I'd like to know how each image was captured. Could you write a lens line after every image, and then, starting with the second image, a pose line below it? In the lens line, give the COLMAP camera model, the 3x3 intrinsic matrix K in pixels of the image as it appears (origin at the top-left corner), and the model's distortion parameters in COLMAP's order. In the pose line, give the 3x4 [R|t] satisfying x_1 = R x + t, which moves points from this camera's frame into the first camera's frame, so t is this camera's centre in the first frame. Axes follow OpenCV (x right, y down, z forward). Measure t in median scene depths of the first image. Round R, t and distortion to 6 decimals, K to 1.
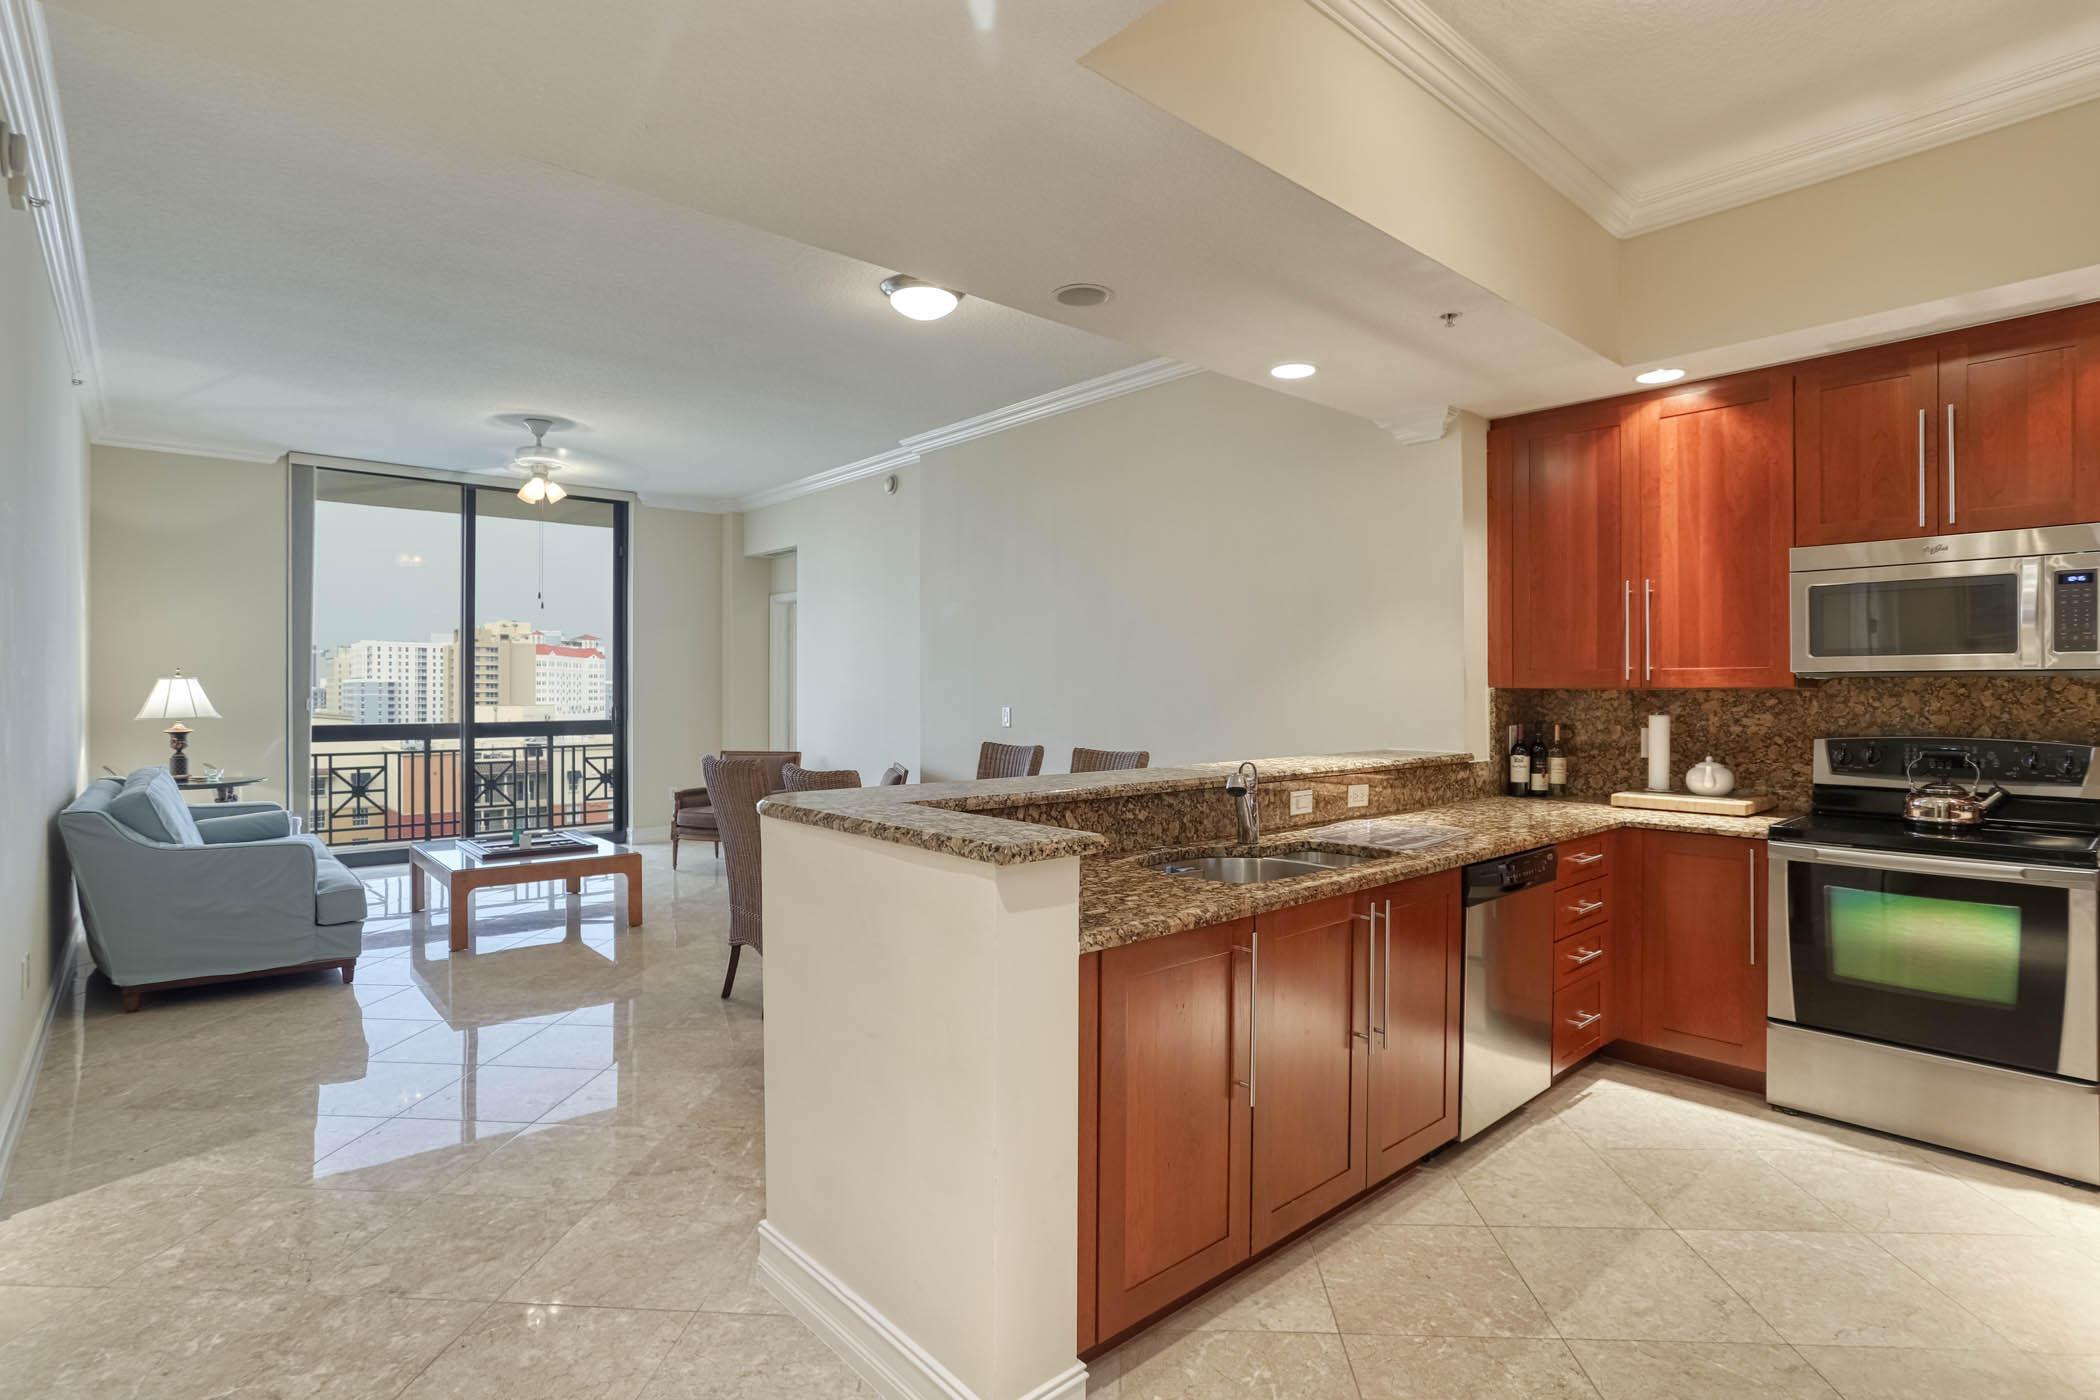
lens RADIAL K [[1043.6, 0, 1072.2], [0, 1043.6, 688.5], [0, 0, 1]] dist [-0.056536, 0.031419]
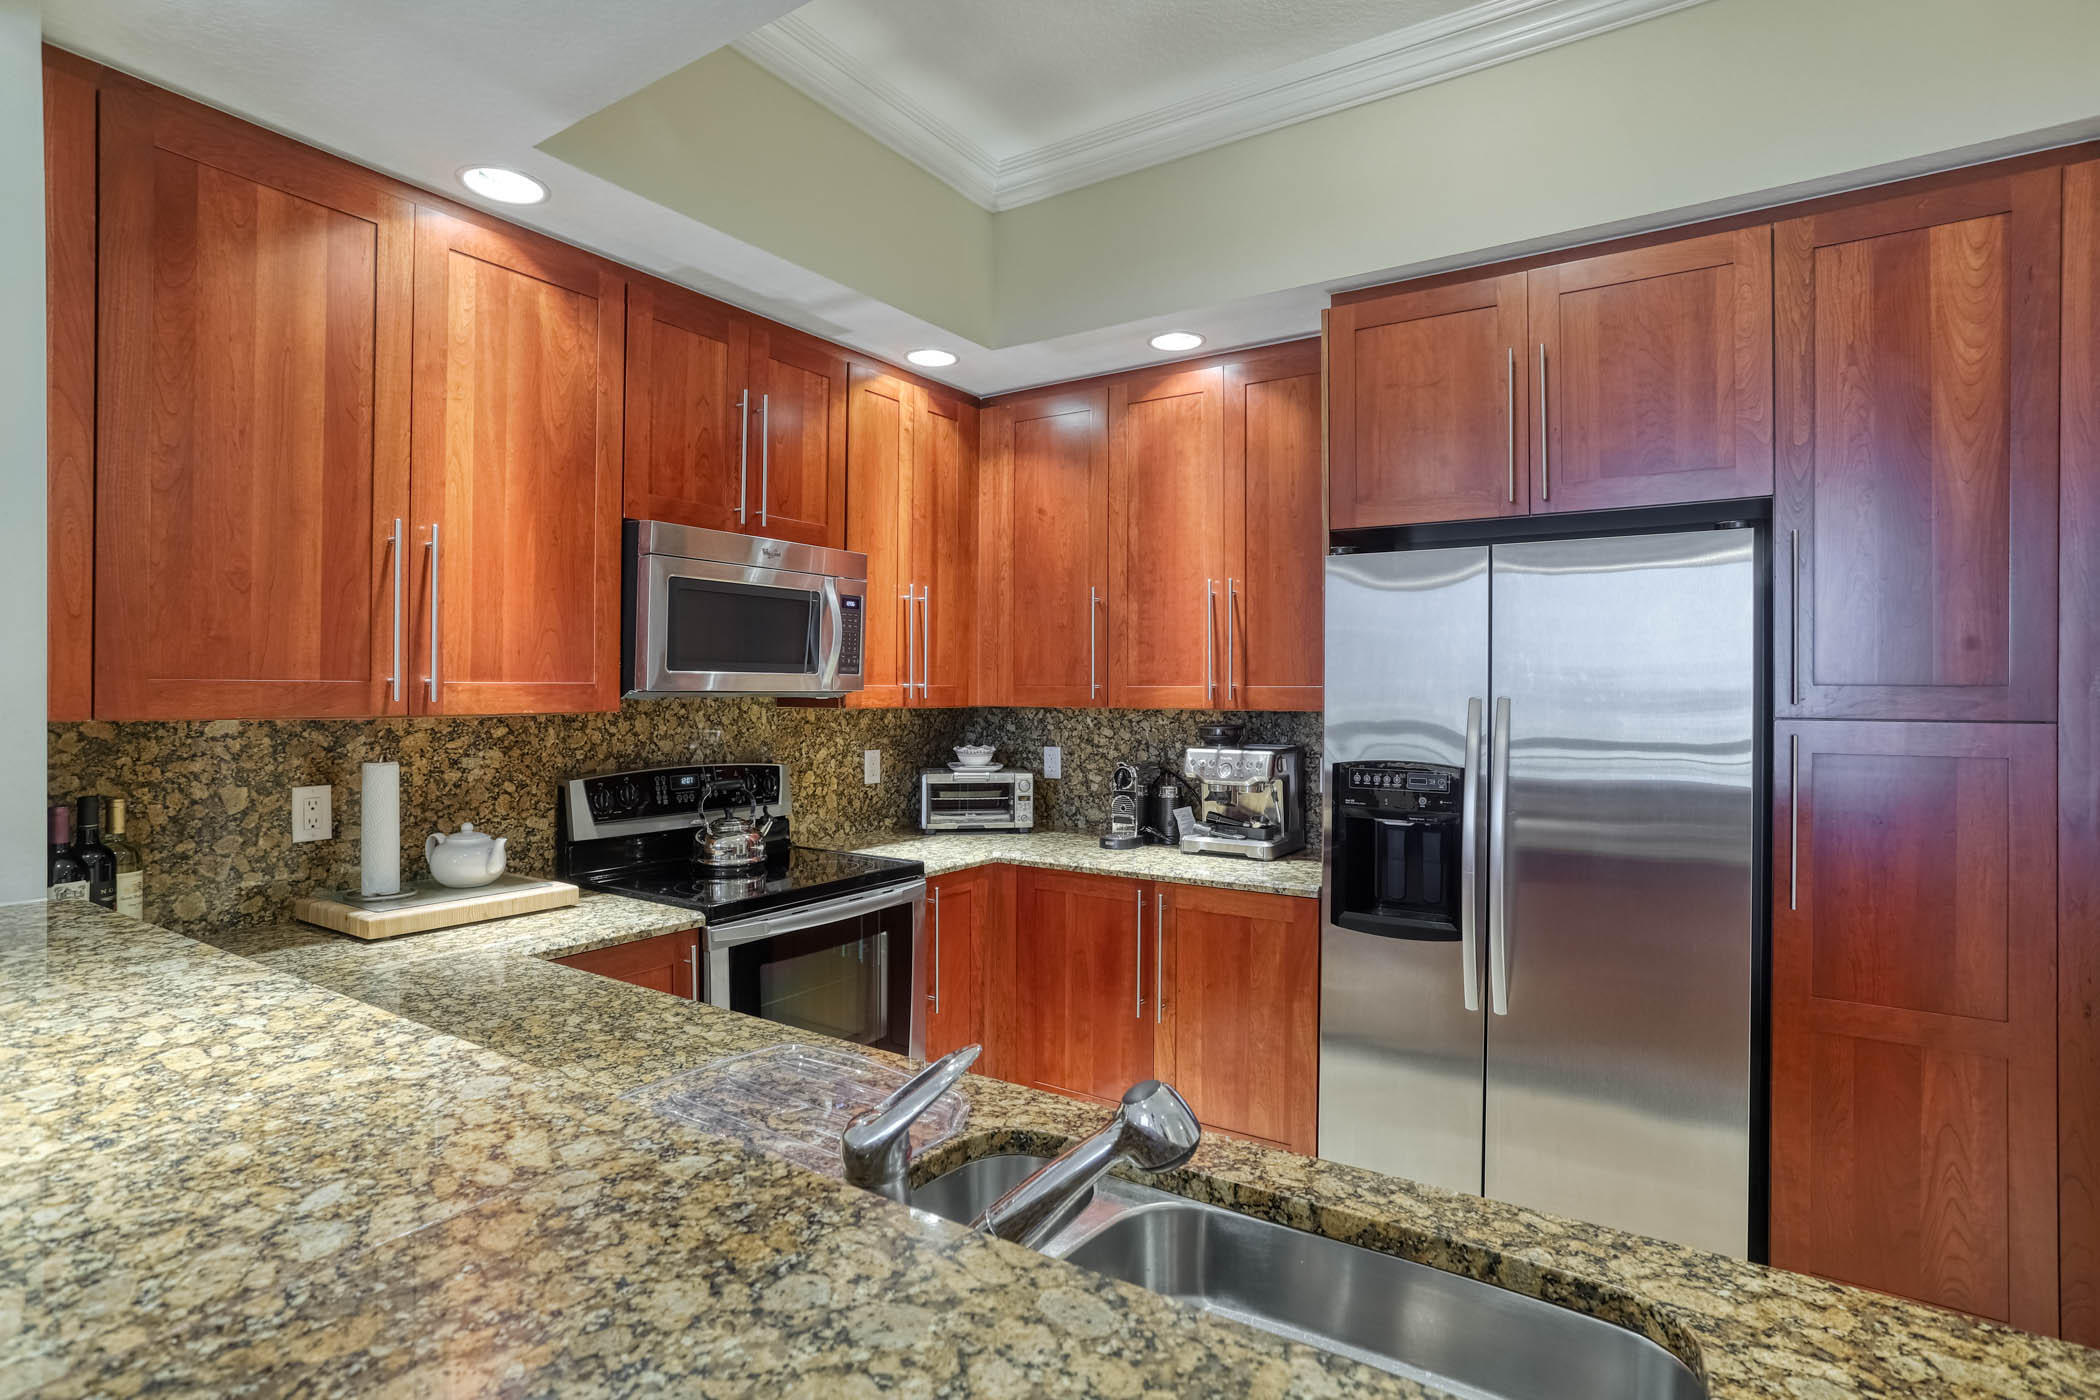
lens RADIAL K [[1043.6, 0, 1072.2], [0, 1043.6, 688.5], [0, 0, 1]] dist [-0.056536, 0.031419]
pose [[-0.261428, -0.000472, 0.965223, -0.071167], [-0.005819, 0.999982, -0.001087, -0.015984], [-0.965206, -0.005900, -0.261426, 0.765687]]
